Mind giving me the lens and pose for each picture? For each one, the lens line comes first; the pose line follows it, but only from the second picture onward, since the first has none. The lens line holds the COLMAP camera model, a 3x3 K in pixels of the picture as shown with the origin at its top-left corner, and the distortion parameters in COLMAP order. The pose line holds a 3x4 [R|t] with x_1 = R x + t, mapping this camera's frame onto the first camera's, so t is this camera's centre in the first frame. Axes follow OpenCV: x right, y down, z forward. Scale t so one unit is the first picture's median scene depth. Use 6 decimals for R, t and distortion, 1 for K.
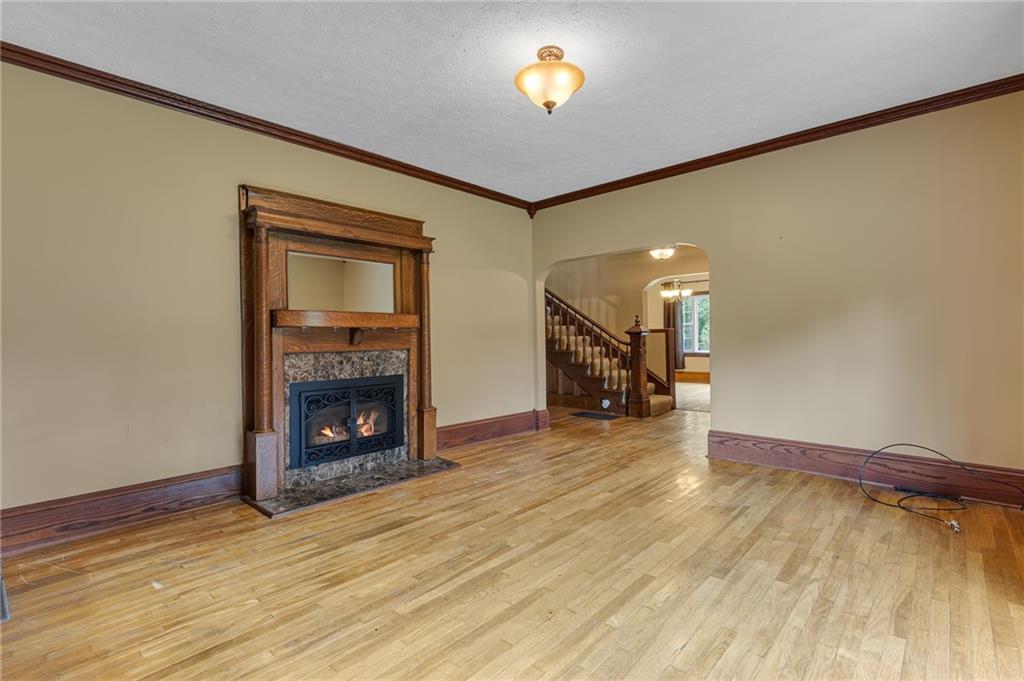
lens RADIAL K [[480.0, 0, 488.1], [0, 480.0, 338.0], [0, 0, 1]] dist [0.000309, -0.000412]
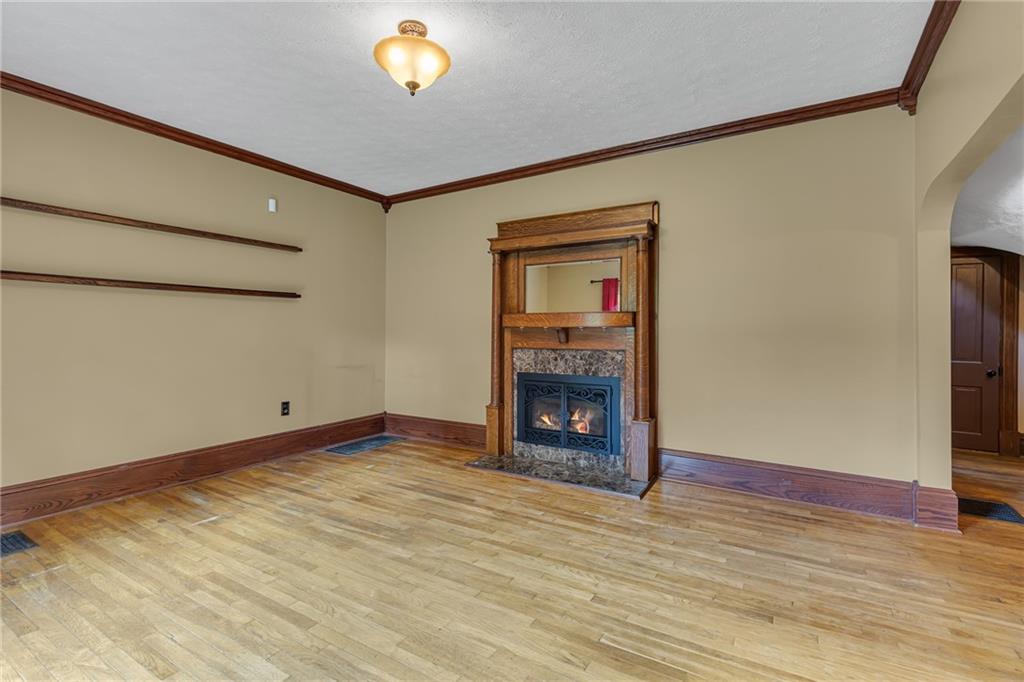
lens RADIAL K [[456.1, 0, 514.9], [0, 456.1, 332.8], [0, 0, 1]] dist [0.000644, -0.000063]
pose [[0.227650, 0.010906, -0.973682, 0.745601], [-0.010256, 0.999909, 0.008802, -0.018364], [0.973689, 0.007982, 0.227741, 0.726174]]
